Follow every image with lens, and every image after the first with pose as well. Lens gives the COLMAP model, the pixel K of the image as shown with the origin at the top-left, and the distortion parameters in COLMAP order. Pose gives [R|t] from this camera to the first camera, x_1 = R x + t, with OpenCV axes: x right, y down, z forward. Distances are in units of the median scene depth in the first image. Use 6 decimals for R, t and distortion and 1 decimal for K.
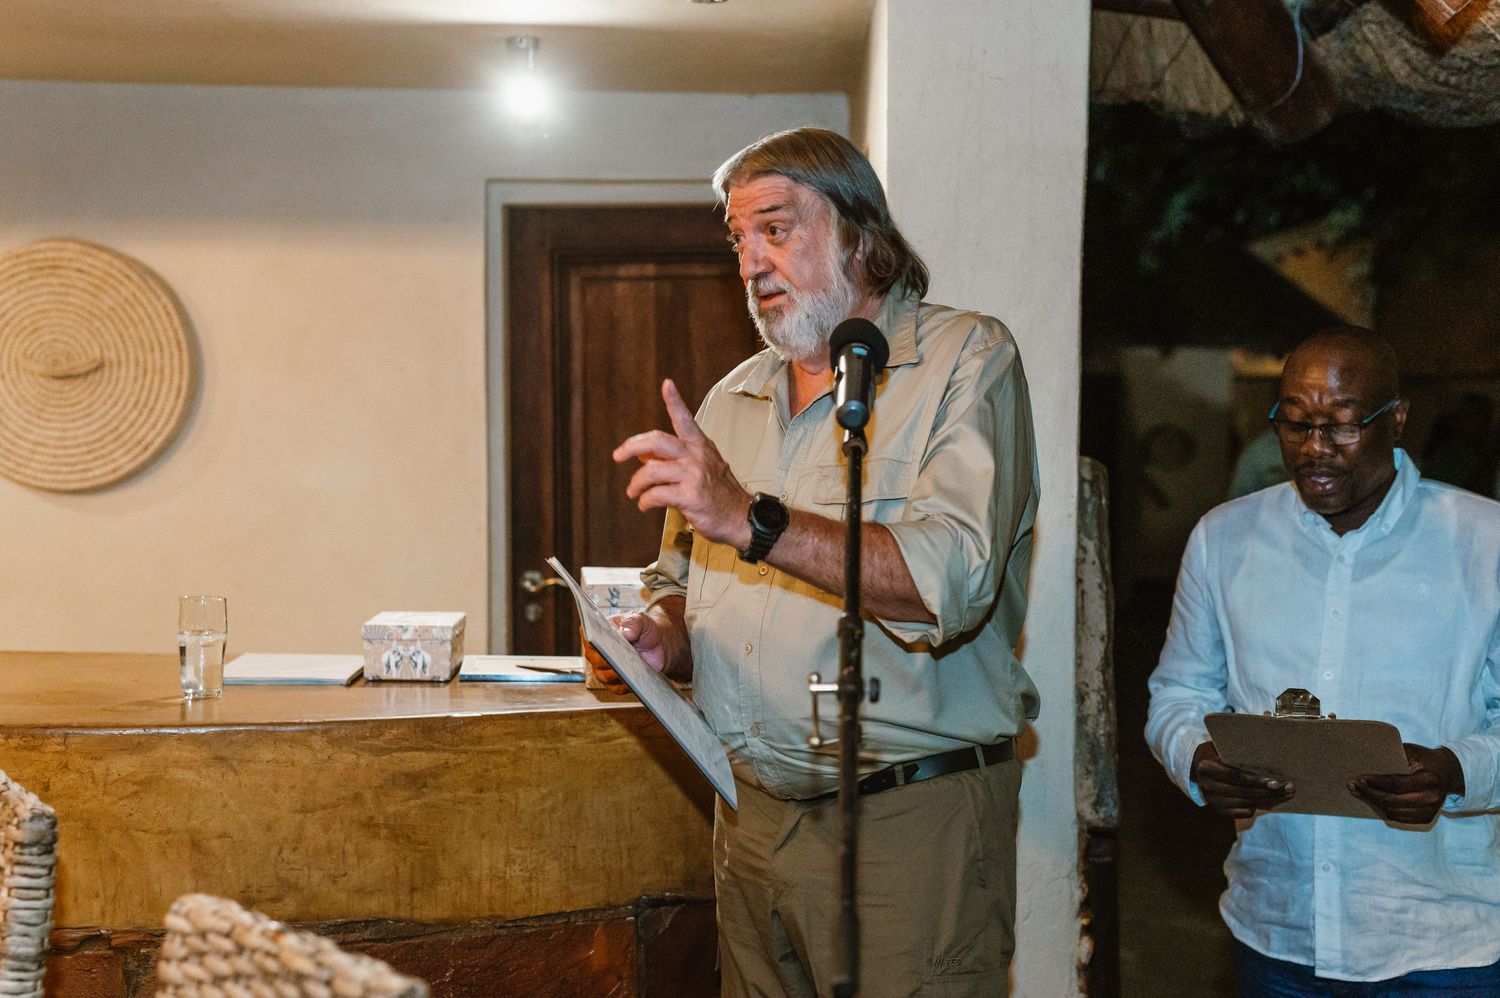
lens RADIAL K [[2126.6, 0, 750.6], [0, 2126.6, 490.5], [0, 0, 1]] dist [0.155010, 0.000000]
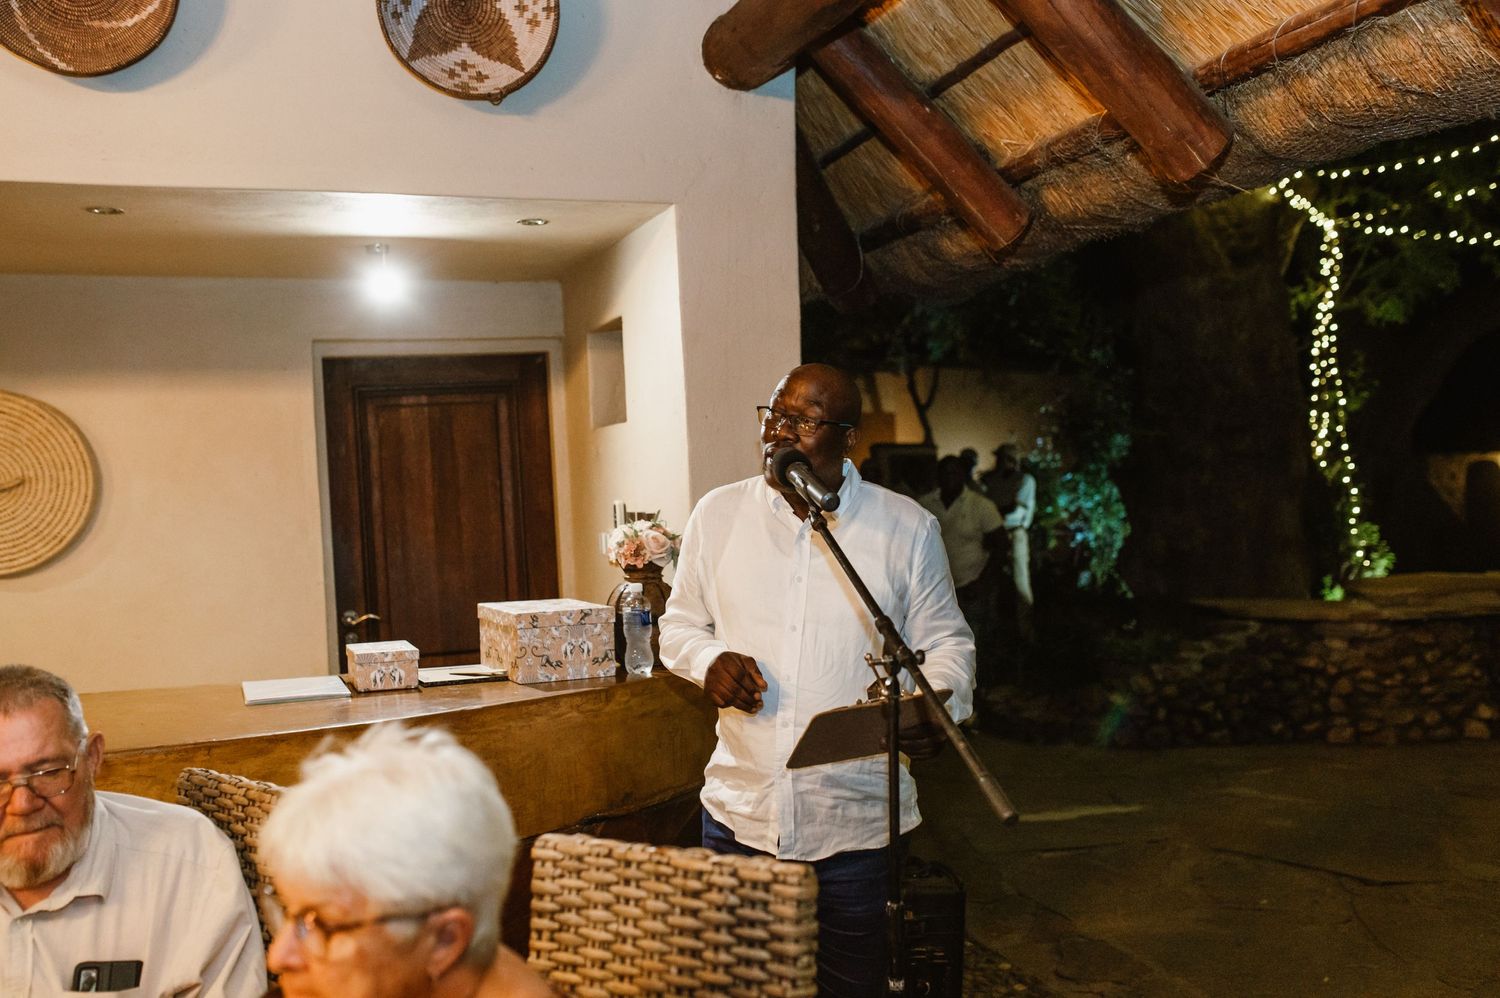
lens RADIAL K [[1413.9, 0, 749.4], [0, 1413.9, 507.7], [0, 0, 1]] dist [0.044162, 0.000000]
pose [[0.945957, -0.050252, 0.320374, -0.158068], [0.056206, 0.998375, -0.009357, -0.007769], [-0.319383, 0.026858, 0.947245, 0.007676]]
